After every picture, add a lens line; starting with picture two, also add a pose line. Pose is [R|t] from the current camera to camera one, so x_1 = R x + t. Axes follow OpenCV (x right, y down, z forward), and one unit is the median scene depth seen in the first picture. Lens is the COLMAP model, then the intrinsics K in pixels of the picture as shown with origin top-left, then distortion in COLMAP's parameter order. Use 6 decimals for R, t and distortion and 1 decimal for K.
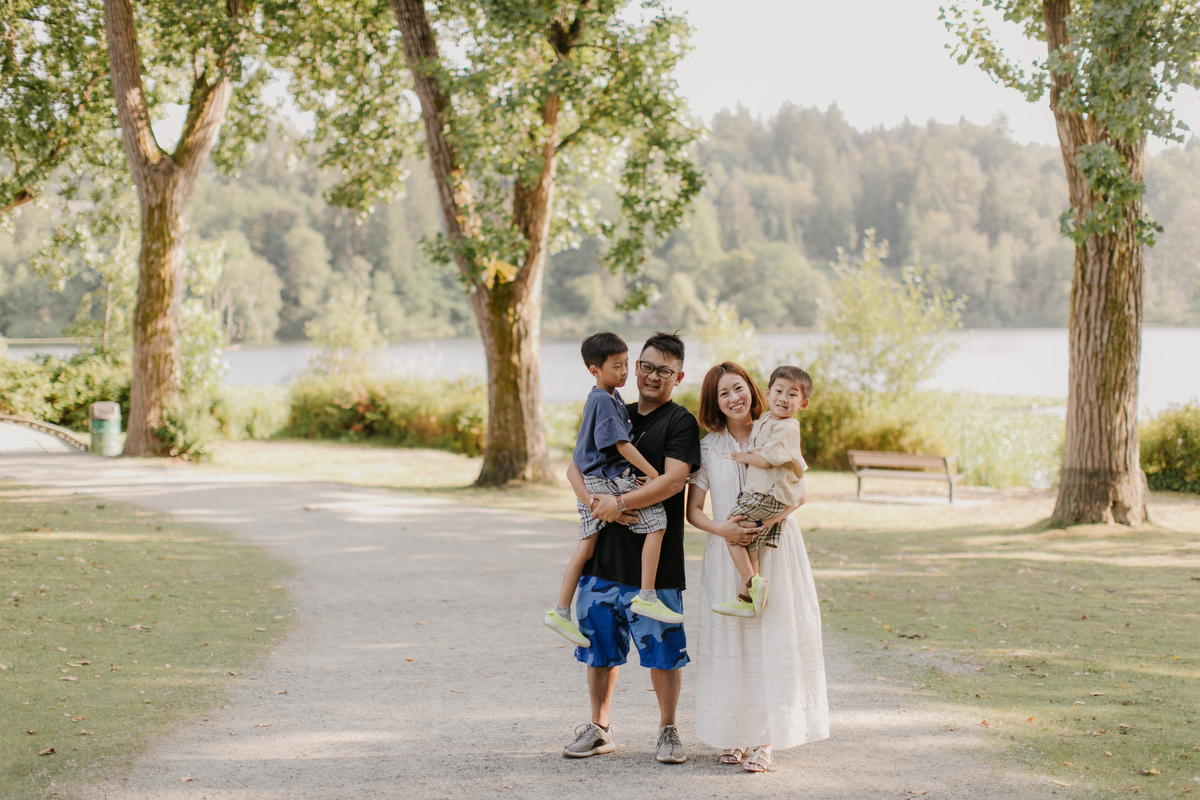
lens RADIAL K [[1703.3, 0, 600.0], [0, 1703.3, 400.0], [0, 0, 1]] dist [0.033451, 0.043169]
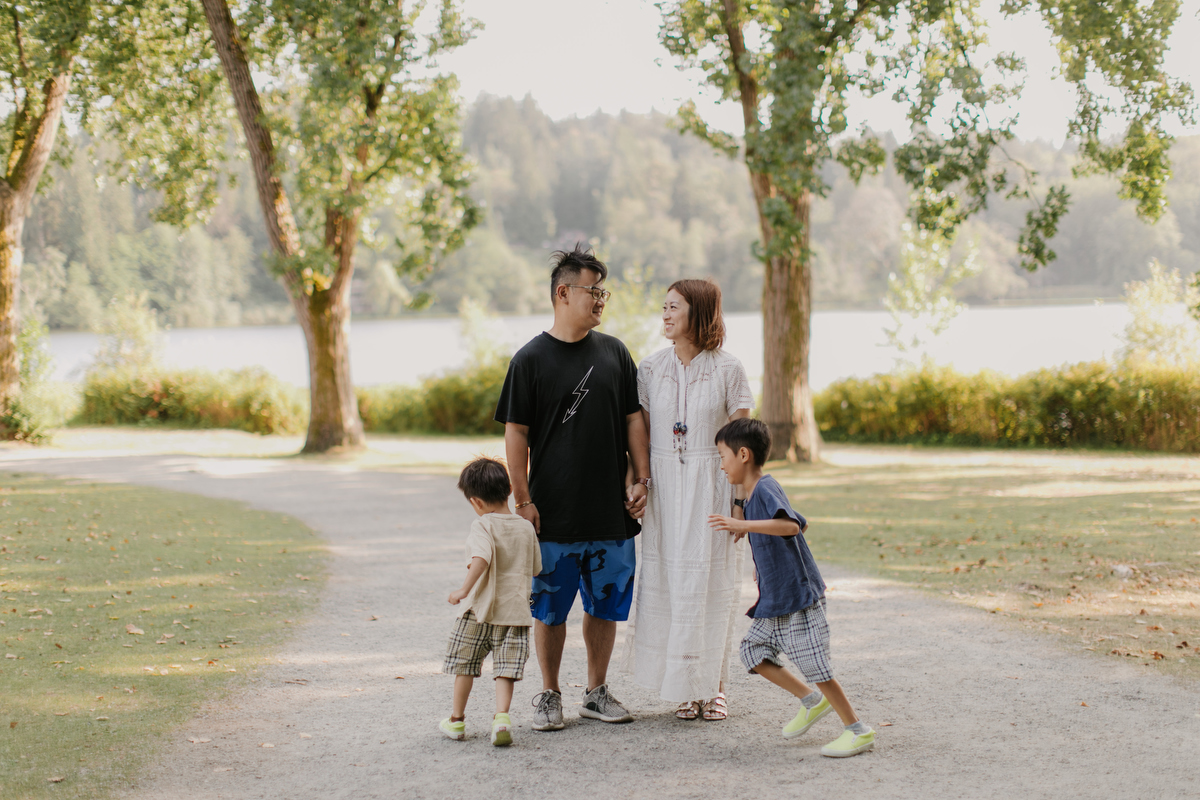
lens RADIAL K [[1703.3, 0, 600.0], [0, 1703.3, 400.0], [0, 0, 1]] dist [0.033451, 0.043169]
pose [[0.984430, -0.024625, 0.174046, -0.074159], [0.023155, 0.999677, 0.010470, 0.003370], [-0.174247, -0.006277, 0.984682, -0.260933]]
